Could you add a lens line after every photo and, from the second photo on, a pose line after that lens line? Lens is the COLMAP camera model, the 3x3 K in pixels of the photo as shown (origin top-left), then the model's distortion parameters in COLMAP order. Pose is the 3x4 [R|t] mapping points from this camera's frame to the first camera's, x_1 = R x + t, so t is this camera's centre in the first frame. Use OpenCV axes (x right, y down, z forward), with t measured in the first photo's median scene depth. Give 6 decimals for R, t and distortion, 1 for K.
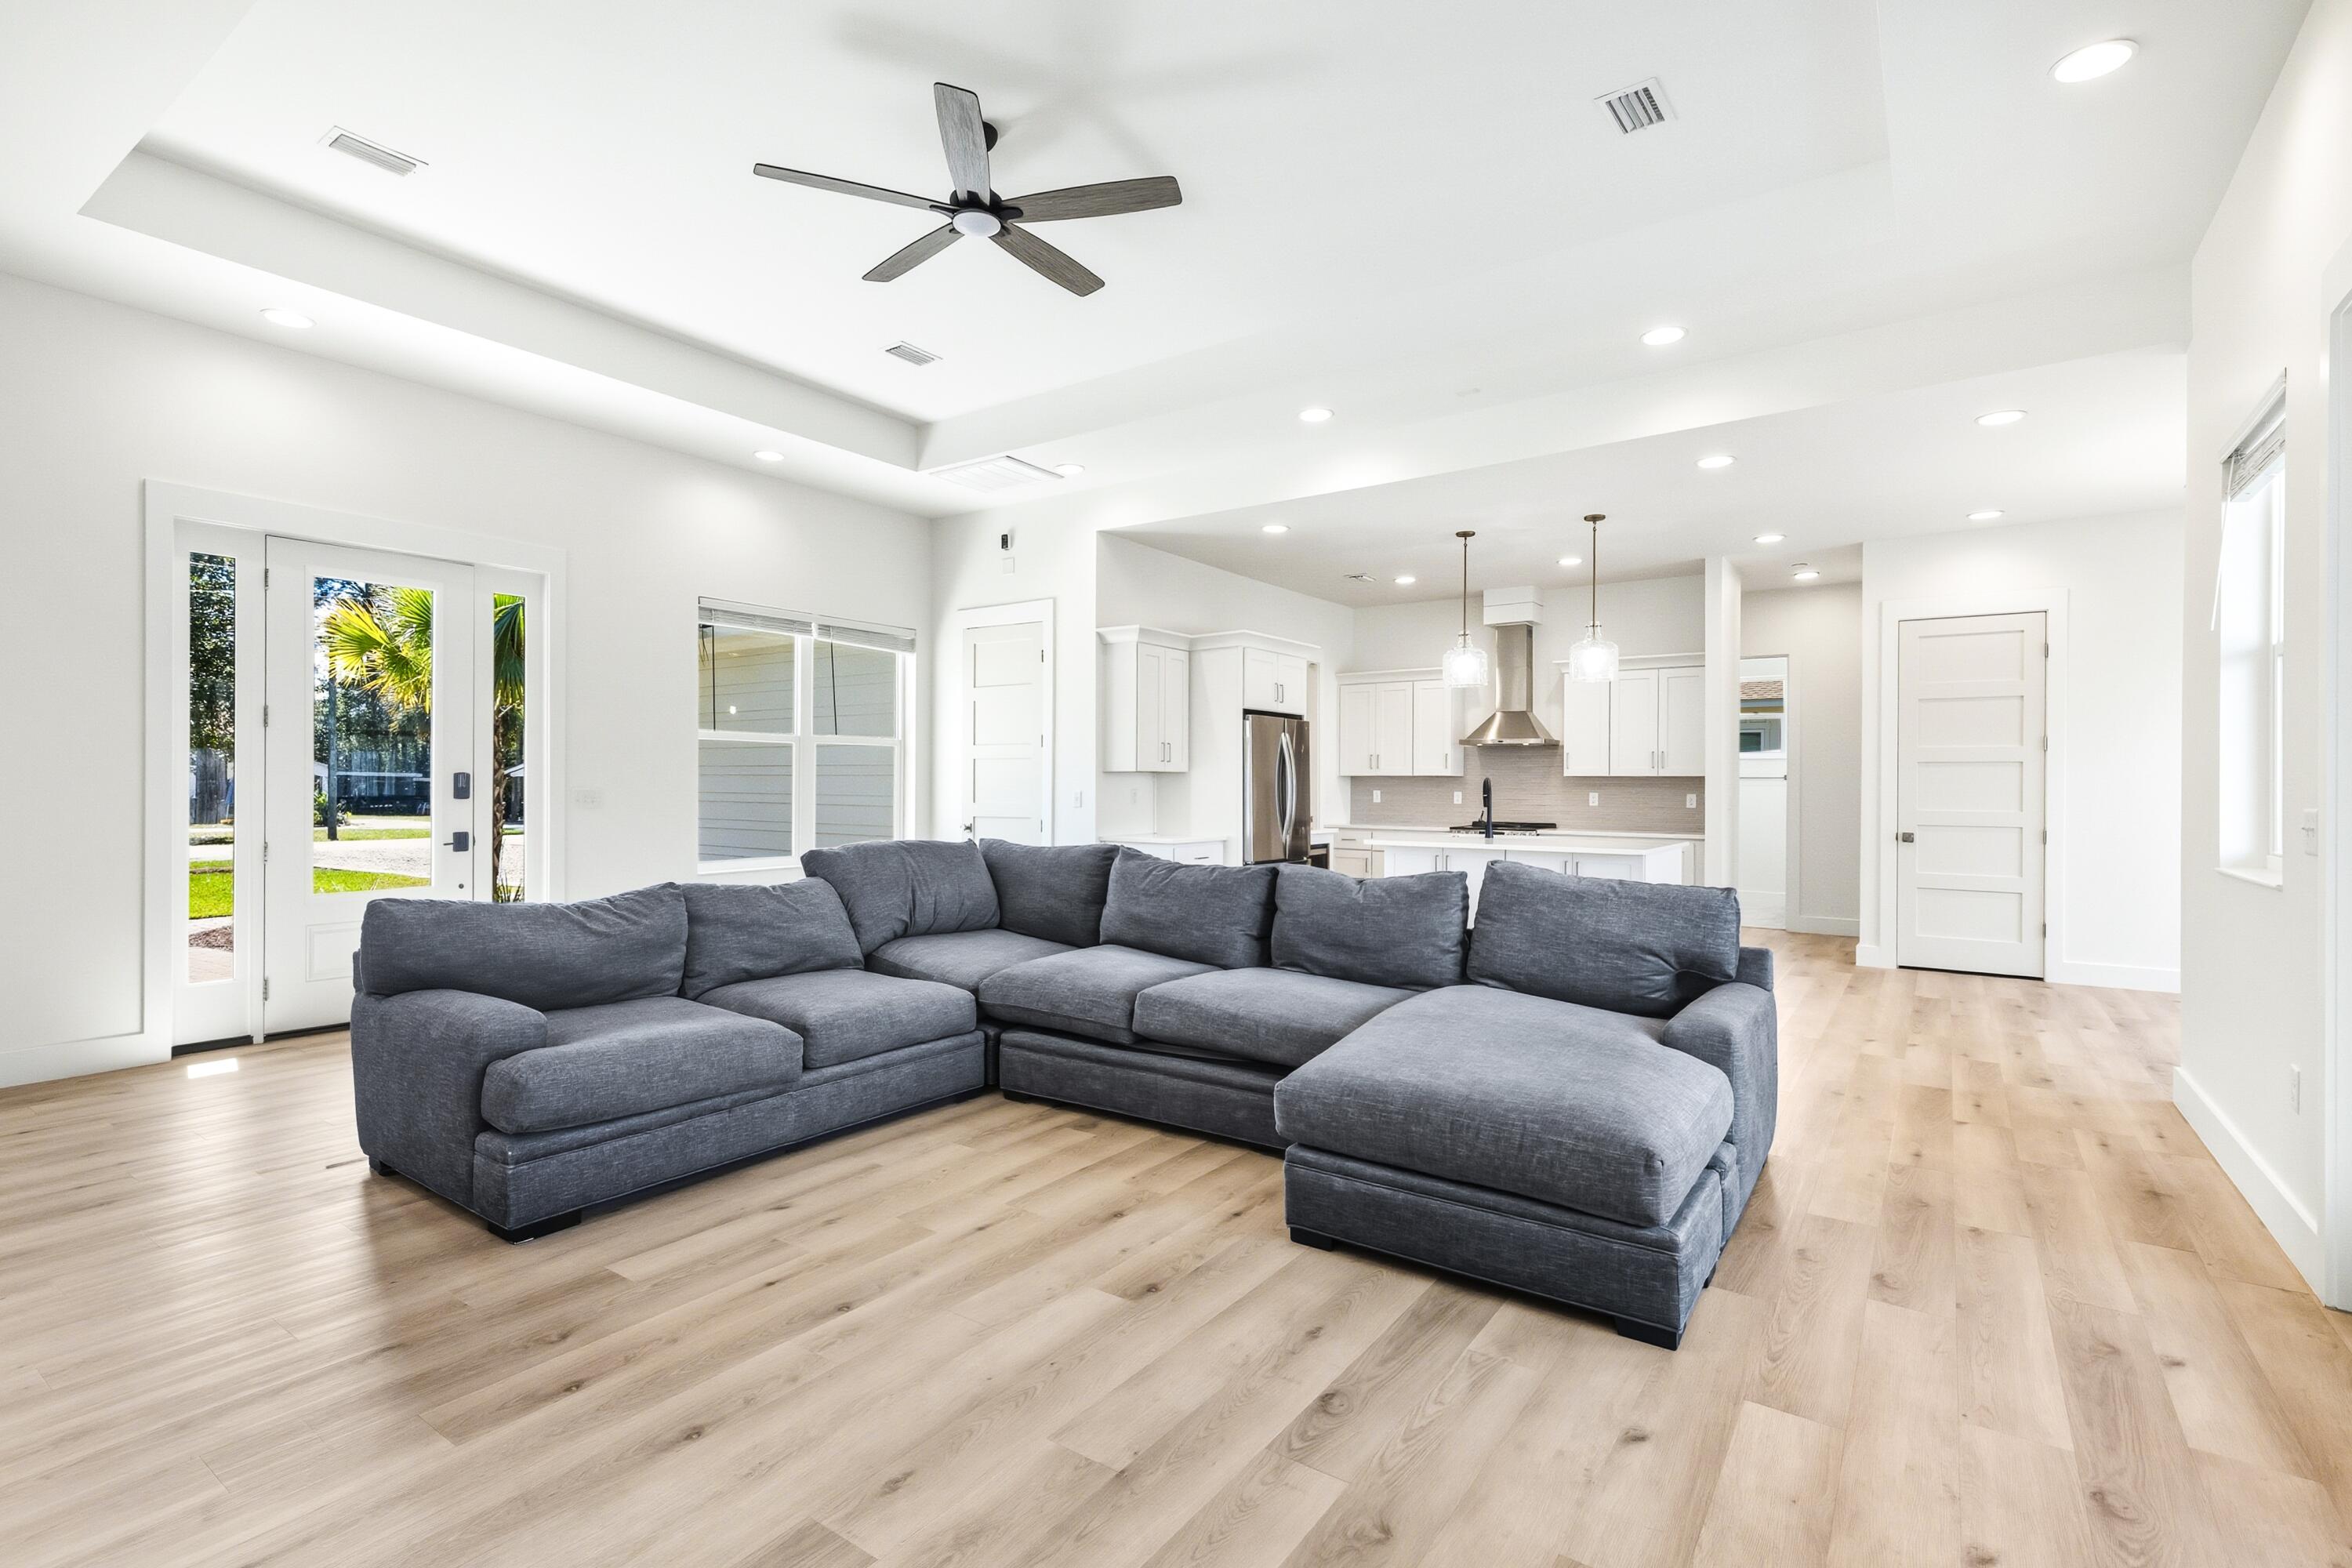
lens RADIAL K [[1091.9, 0, 1180.0], [0, 1091.9, 793.8], [0, 0, 1]] dist [-0.001858, -0.000559]
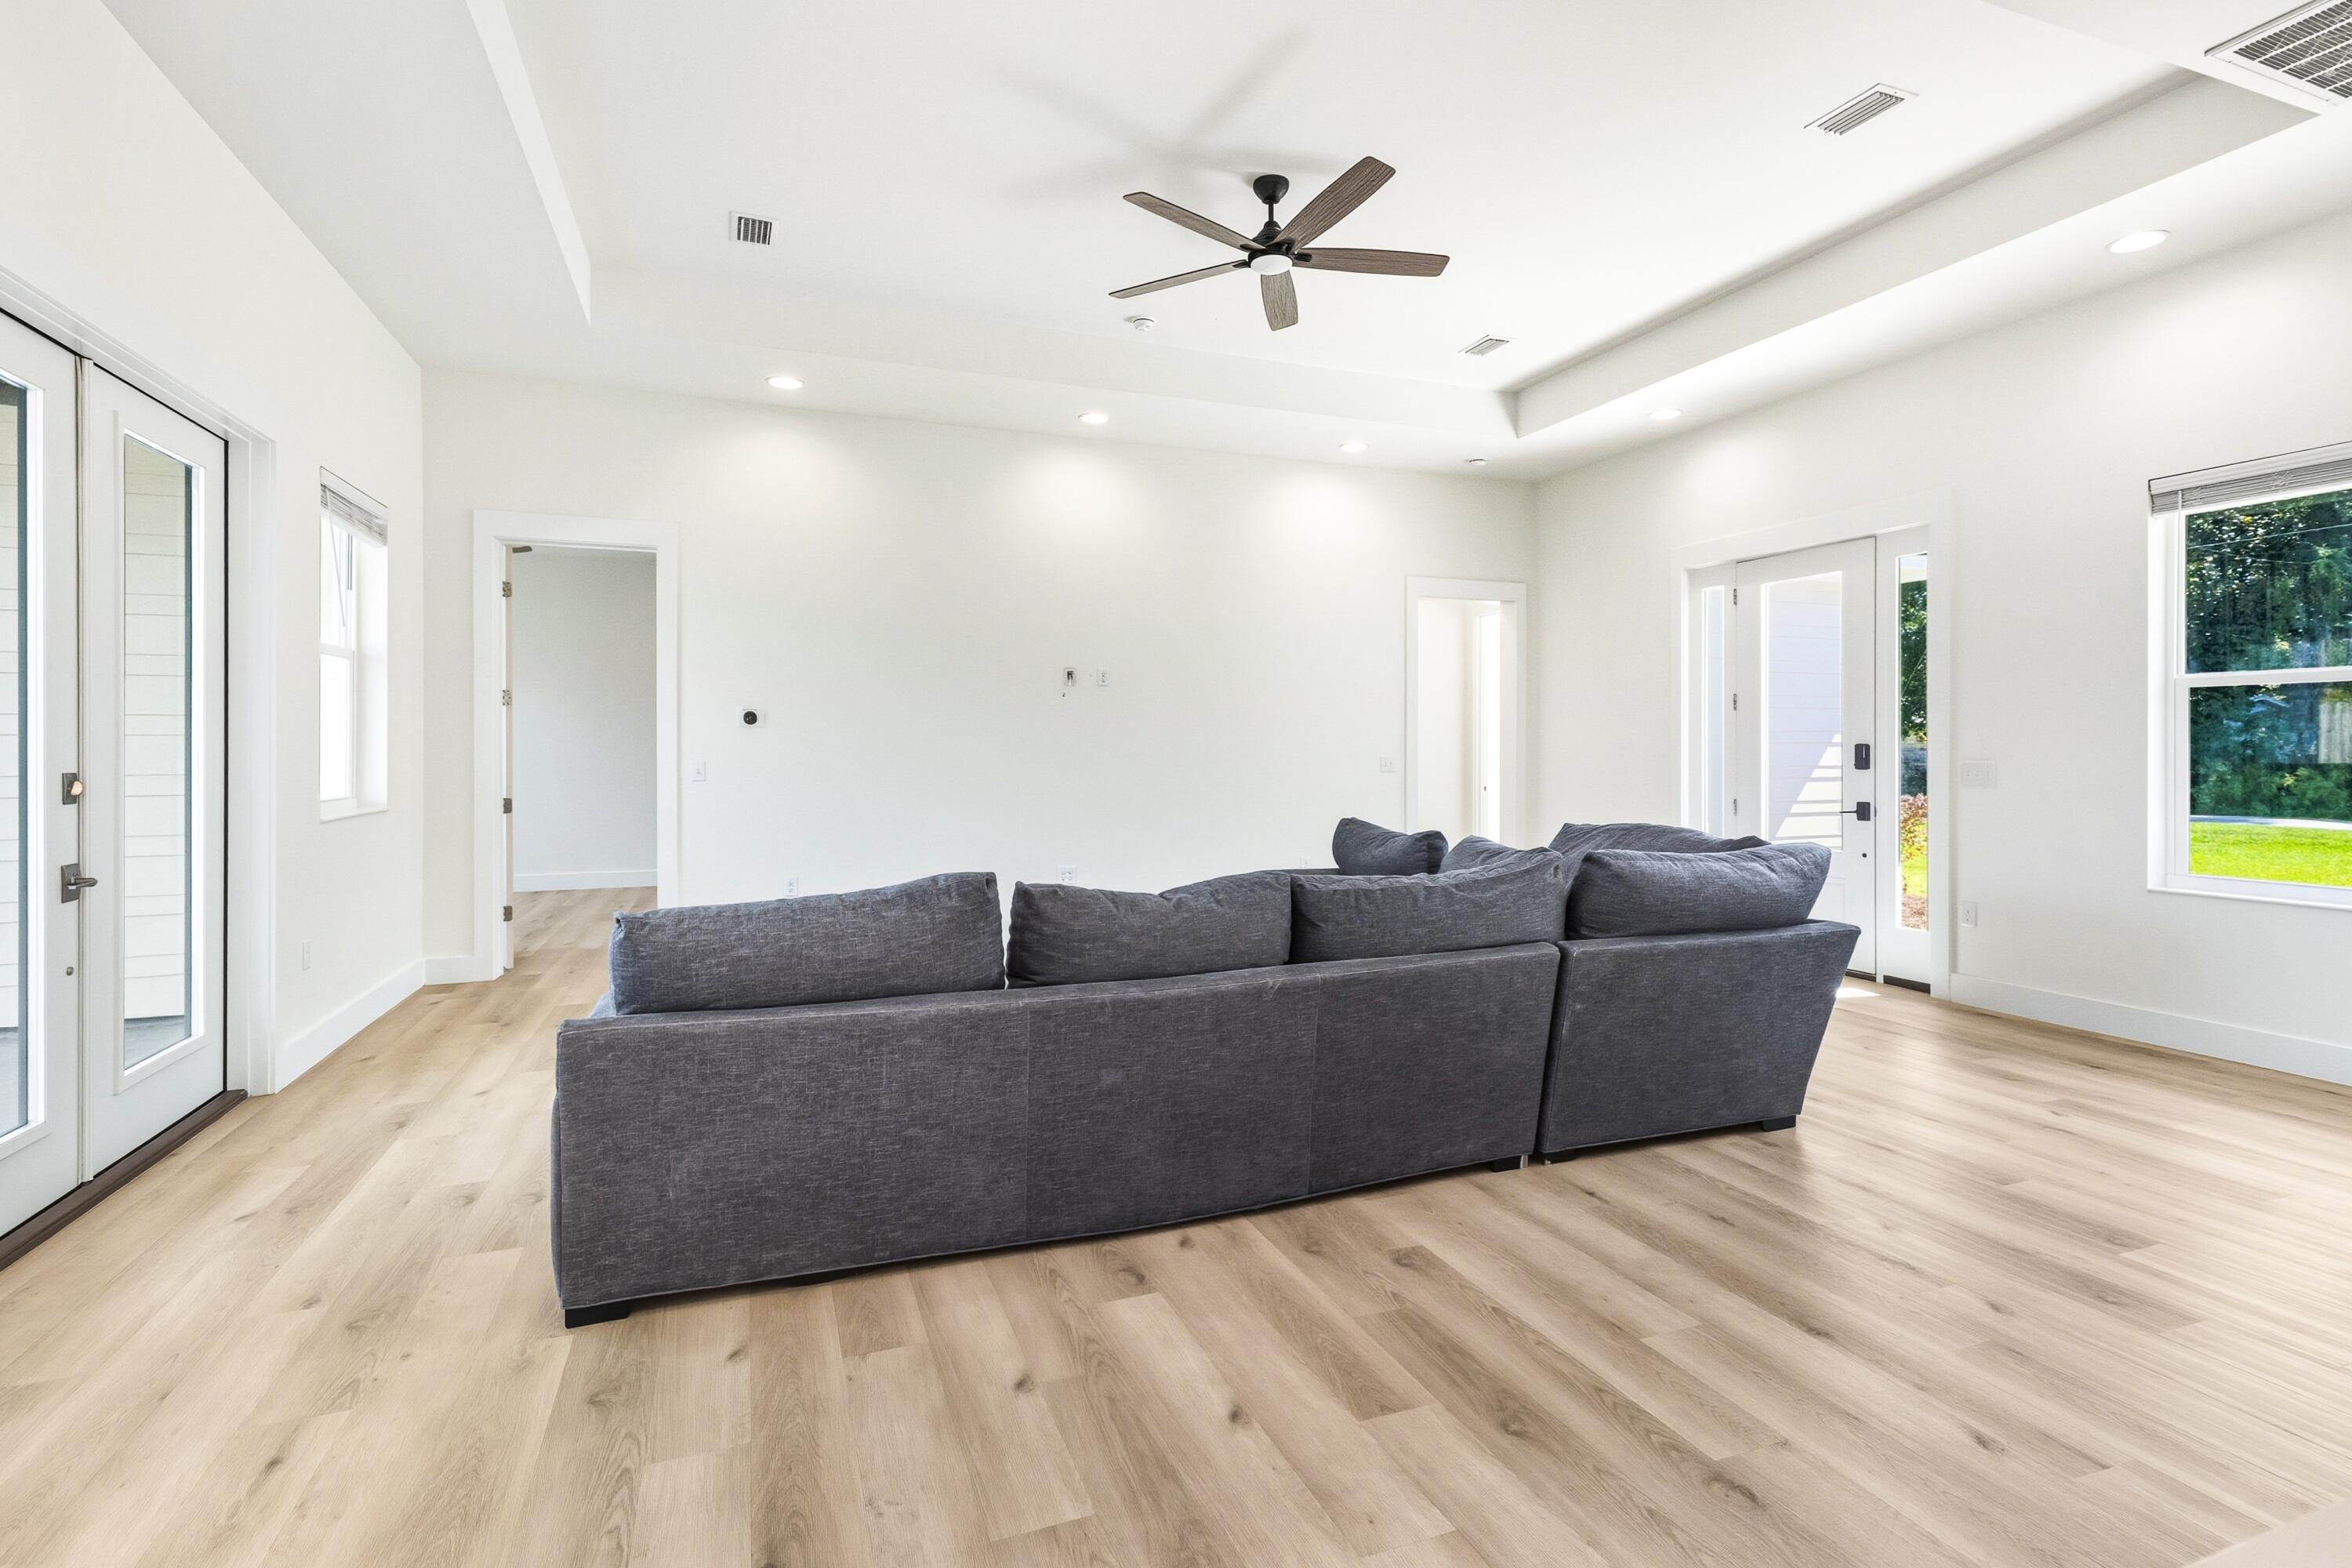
lens RADIAL K [[1097.0, 0, 1180.7], [0, 1097.0, 762.8], [0, 0, 1]] dist [0.000258, -0.000176]
pose [[-0.551219, 0.005627, -0.834342, 3.066892], [-0.007427, 0.999905, 0.011650, -0.047756], [0.834328, 0.012618, -0.551125, 5.790609]]
